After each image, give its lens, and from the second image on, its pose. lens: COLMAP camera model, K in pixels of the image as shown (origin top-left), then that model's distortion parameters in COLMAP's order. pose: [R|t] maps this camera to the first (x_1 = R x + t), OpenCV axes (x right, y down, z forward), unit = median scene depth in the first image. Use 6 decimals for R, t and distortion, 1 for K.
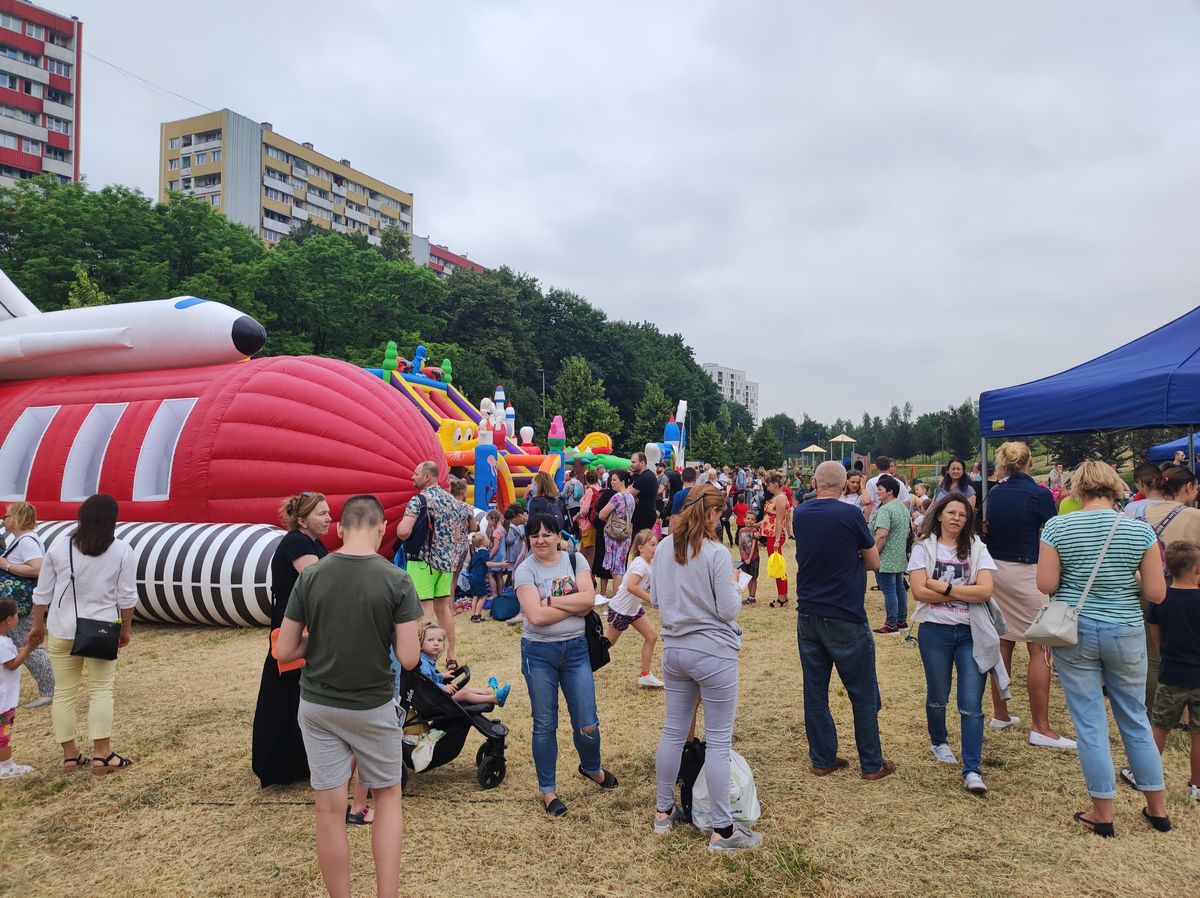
lens RADIAL K [[878.6, 0, 600.0], [0, 878.6, 449.0], [0, 0, 1]] dist [0.045230, -0.038234]
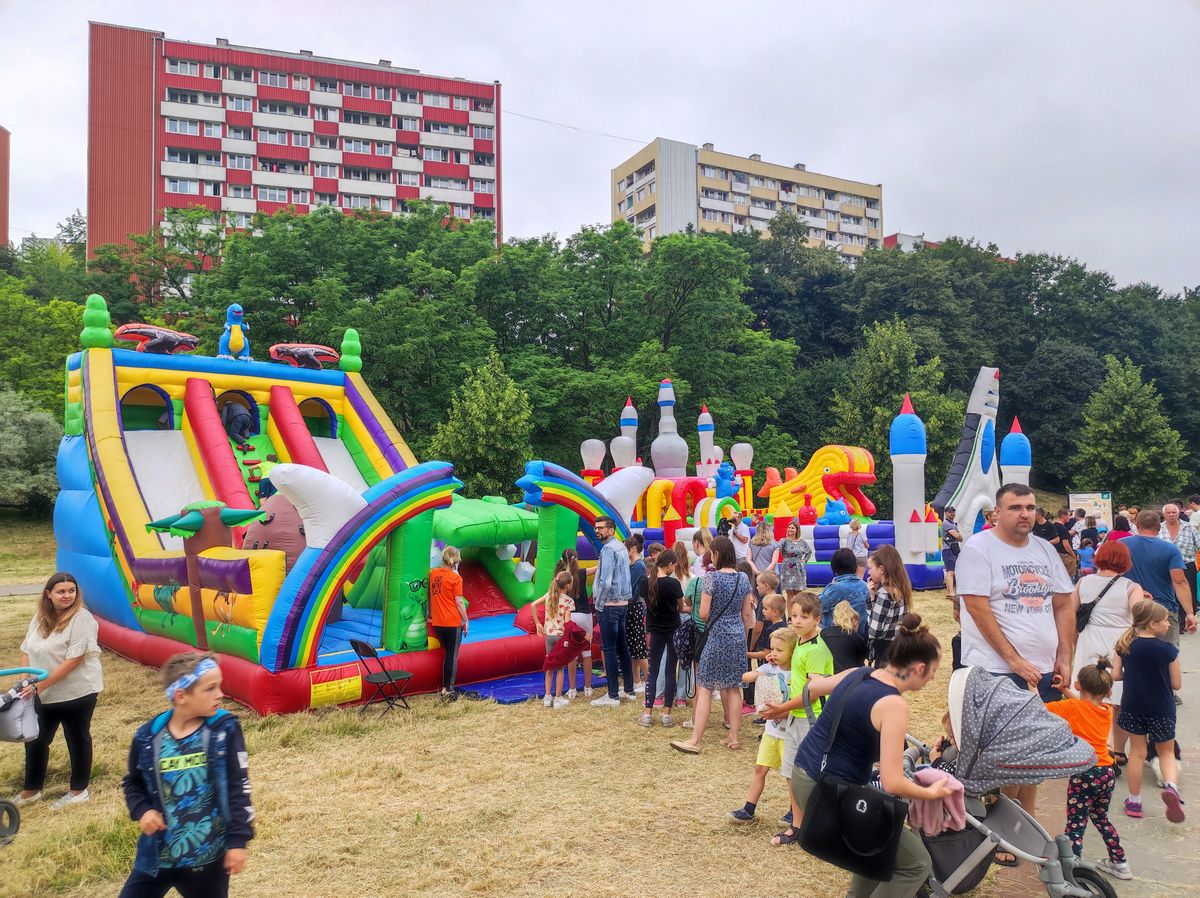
lens RADIAL K [[878.6, 0, 600.0], [0, 878.6, 449.0], [0, 0, 1]] dist [0.045230, -0.038234]
pose [[0.807663, -0.055862, -0.586992, 0.073520], [0.034356, 0.998269, -0.047731, 0.000791], [0.588642, 0.018384, 0.808185, 0.183153]]
